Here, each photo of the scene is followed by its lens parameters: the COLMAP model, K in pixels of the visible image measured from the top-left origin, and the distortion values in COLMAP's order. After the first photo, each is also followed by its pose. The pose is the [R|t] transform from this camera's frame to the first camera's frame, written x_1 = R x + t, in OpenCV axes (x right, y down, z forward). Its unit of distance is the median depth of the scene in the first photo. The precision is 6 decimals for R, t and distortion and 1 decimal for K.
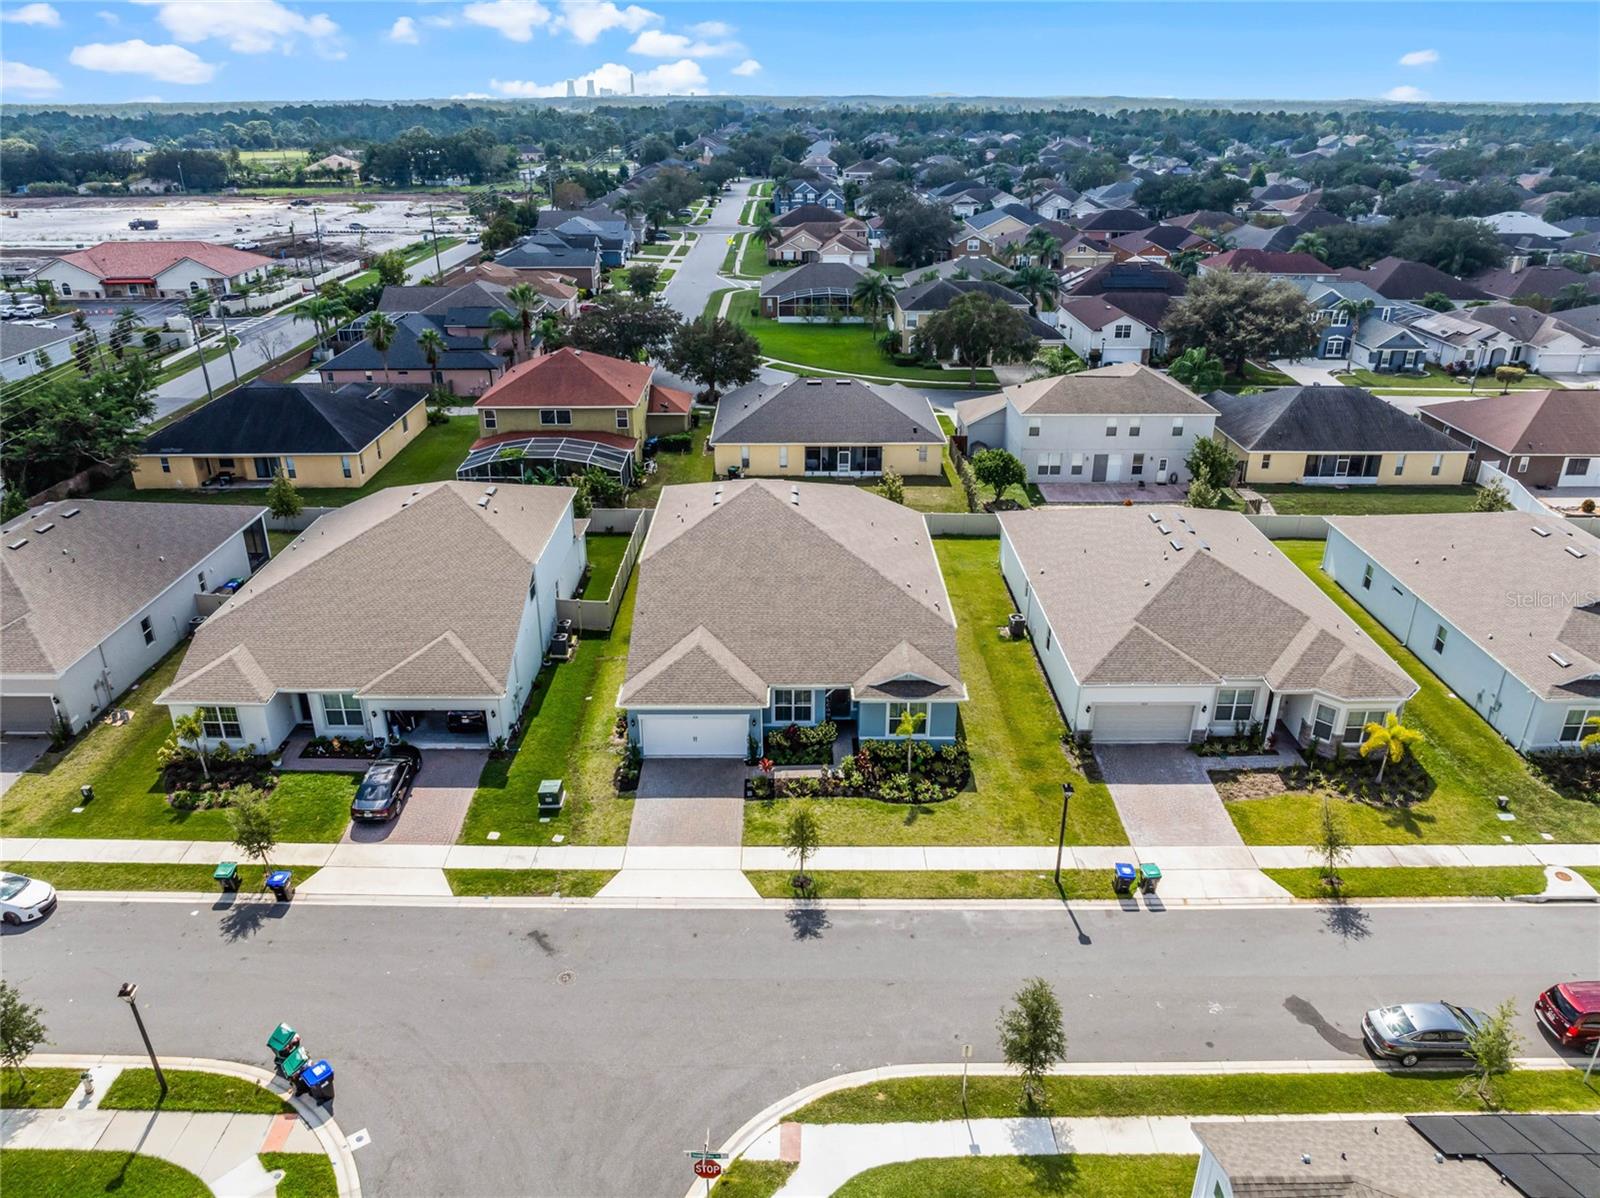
lens RADIAL K [[1128.5, 0, 798.0], [0, 1128.5, 592.2], [0, 0, 1]] dist [-0.047468, 0.014374]
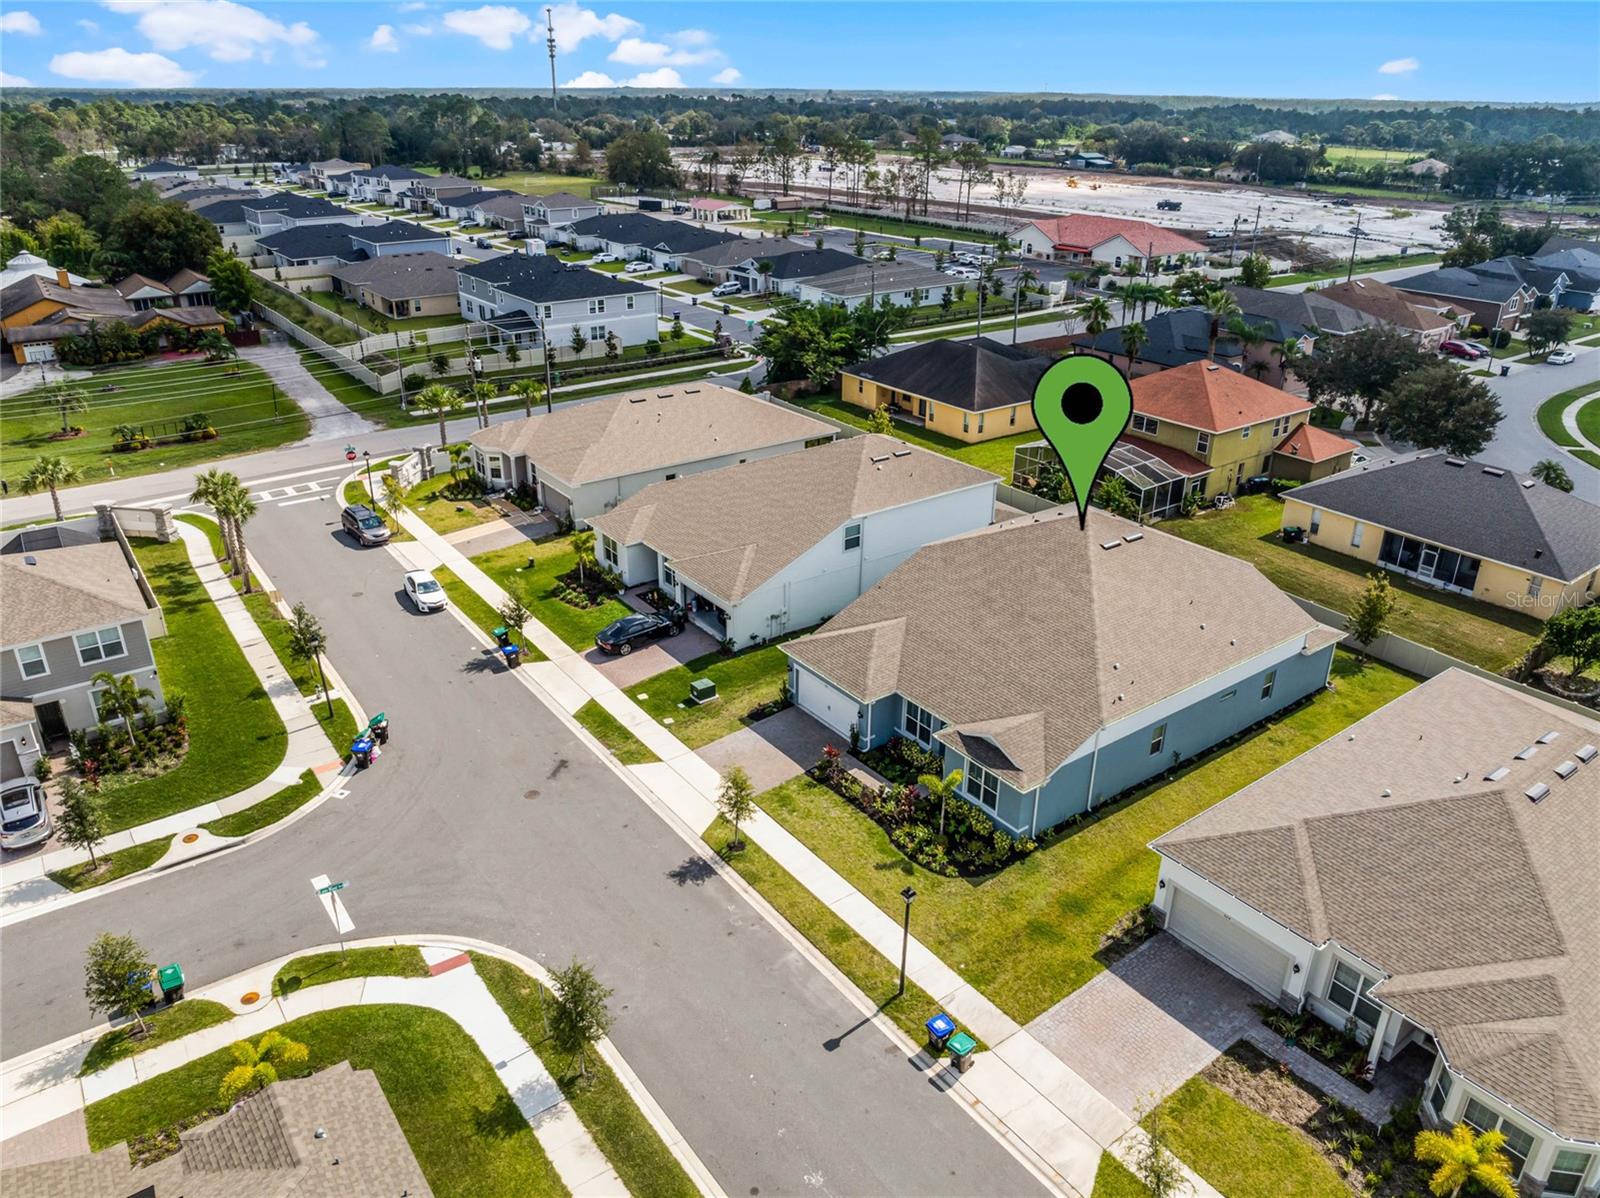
lens RADIAL K [[1128.5, 0, 800.8], [0, 1128.5, 591.2], [0, 0, 1]] dist [-0.047468, 0.014374]
pose [[0.589453, 0.334529, -0.735279, 0.615675], [-0.333883, 0.929728, 0.155332, -0.121827], [0.735572, 0.153937, 0.659725, 0.272315]]
